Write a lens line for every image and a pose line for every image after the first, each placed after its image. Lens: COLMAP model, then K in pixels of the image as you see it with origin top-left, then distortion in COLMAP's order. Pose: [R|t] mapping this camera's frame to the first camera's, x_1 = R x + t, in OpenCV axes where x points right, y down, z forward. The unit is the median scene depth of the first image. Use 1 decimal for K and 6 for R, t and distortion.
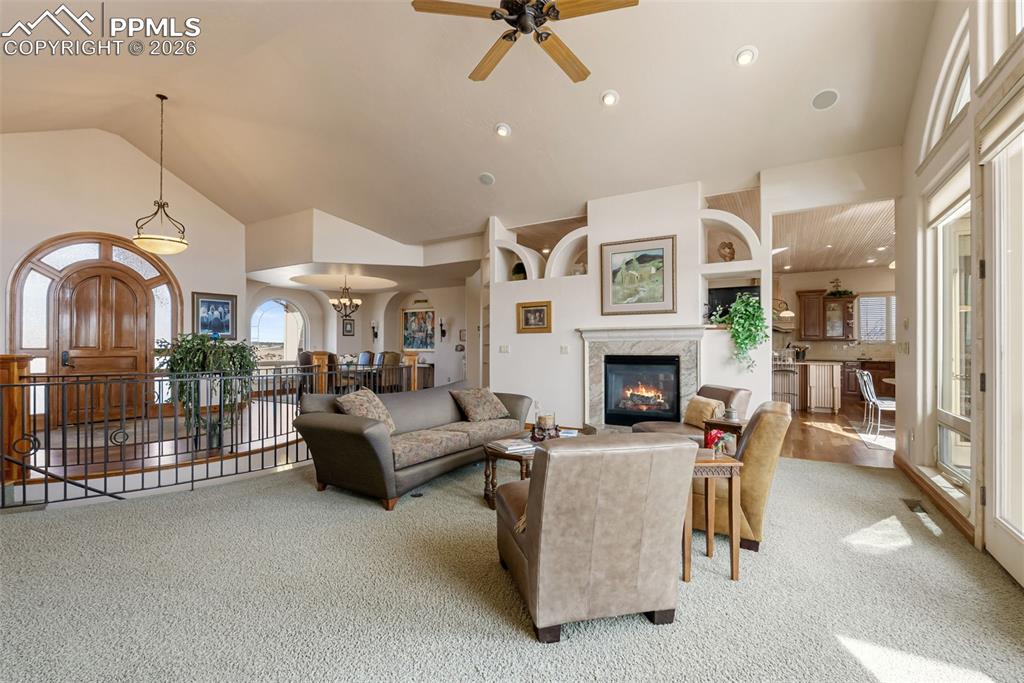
lens RADIAL K [[450.1, 0, 514.7], [0, 450.1, 344.6], [0, 0, 1]] dist [-0.004138, 0.000026]
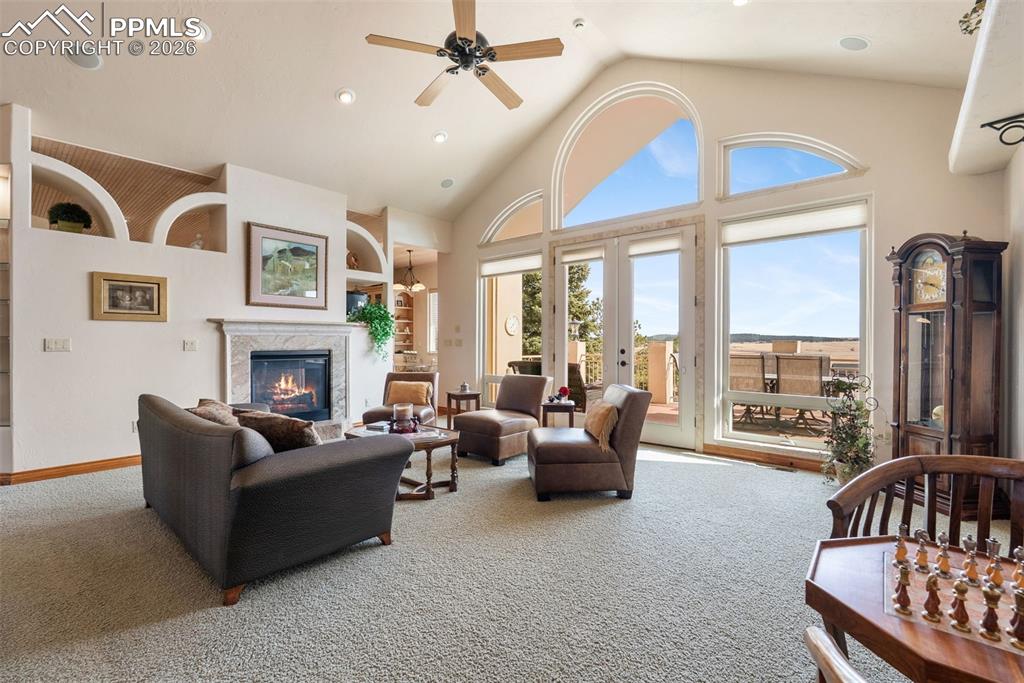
lens RADIAL K [[450.1, 0, 514.7], [0, 450.1, 344.6], [0, 0, 1]] dist [-0.004138, 0.000026]
pose [[0.166750, -0.006661, 0.985977, -0.563217], [-0.006576, 0.999947, 0.007867, 0.000453], [-0.985977, -0.007795, 0.166698, 0.348824]]
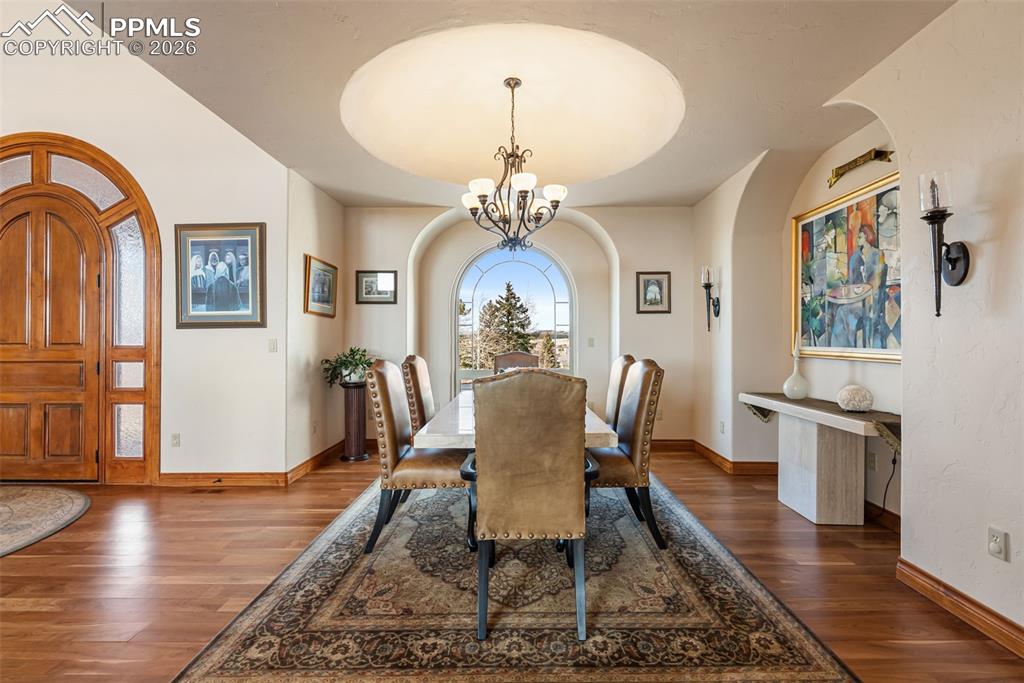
lens RADIAL K [[452.2, 0, 518.3], [0, 452.2, 337.1], [0, 0, 1]] dist [-0.002471, -0.000178]
pose [[0.510325, -0.007479, -0.859949, -0.176906], [0.006980, 0.999965, -0.004555, 0.005316], [0.859953, -0.003678, 0.510359, 1.427023]]
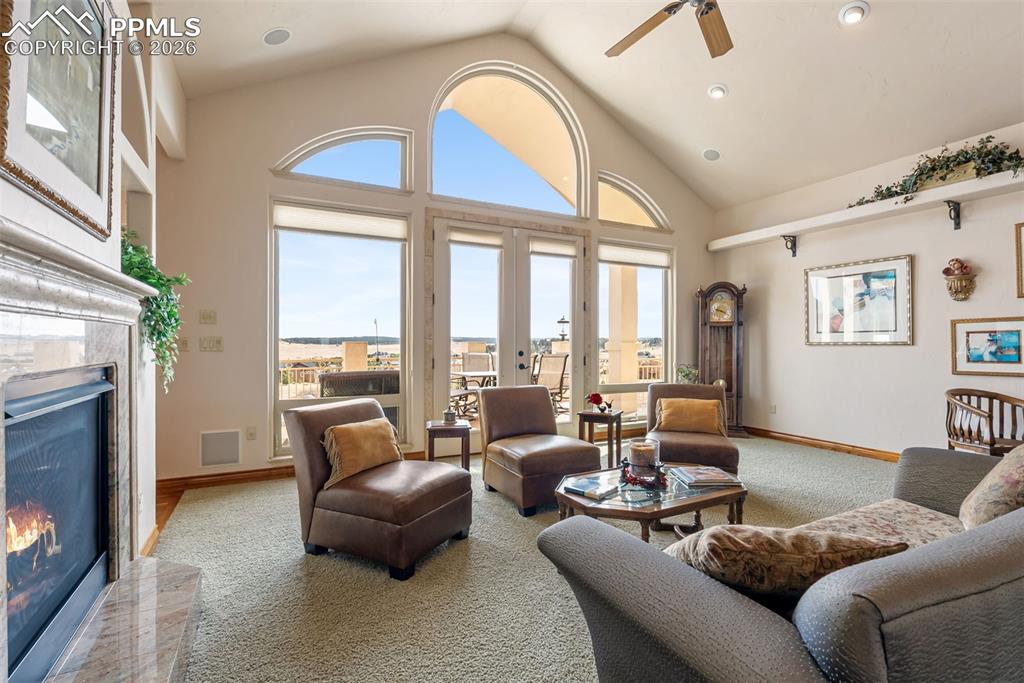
lens RADIAL K [[471.0, 0, 512.0], [0, 471.0, 341.5], [0, 0, 1]] dist [-0.001358, 0.000186]
pose [[-0.855904, 0.003525, 0.517123, -0.073925], [-0.002186, 0.999943, -0.010433, 0.007112], [-0.517131, -0.010060, -0.855847, 1.039029]]
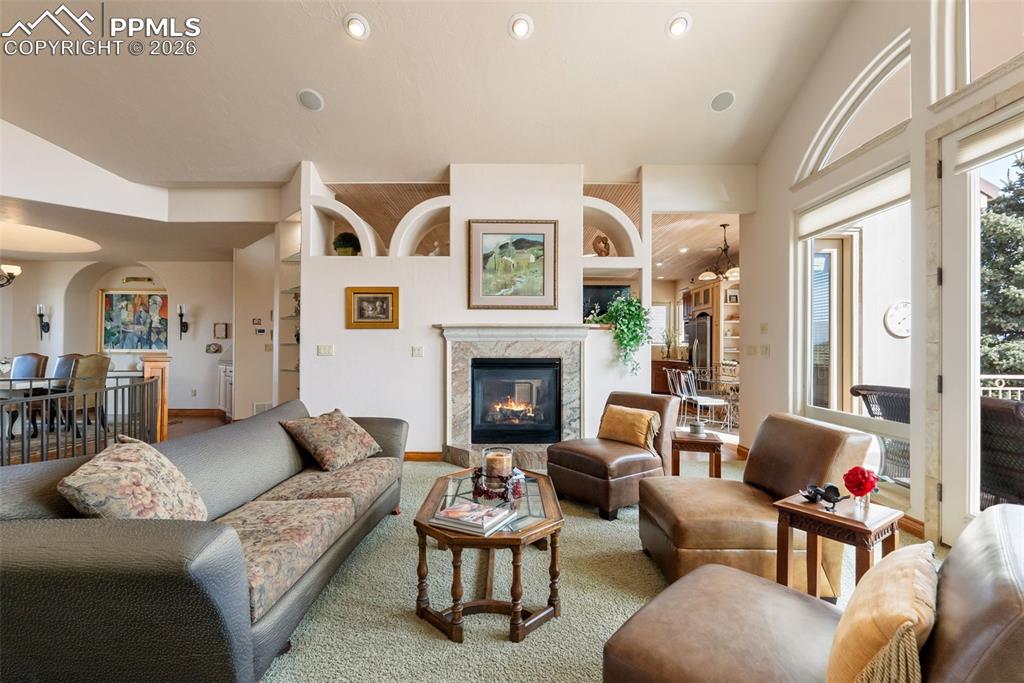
lens RADIAL K [[450.1, 0, 514.7], [0, 450.1, 344.6], [0, 0, 1]] dist [-0.004138, 0.000026]
pose [[0.855486, 0.006055, 0.517791, -0.151040], [-0.005921, 0.999981, -0.001911, 0.000161], [-0.517792, -0.001431, 0.855505, 0.265860]]
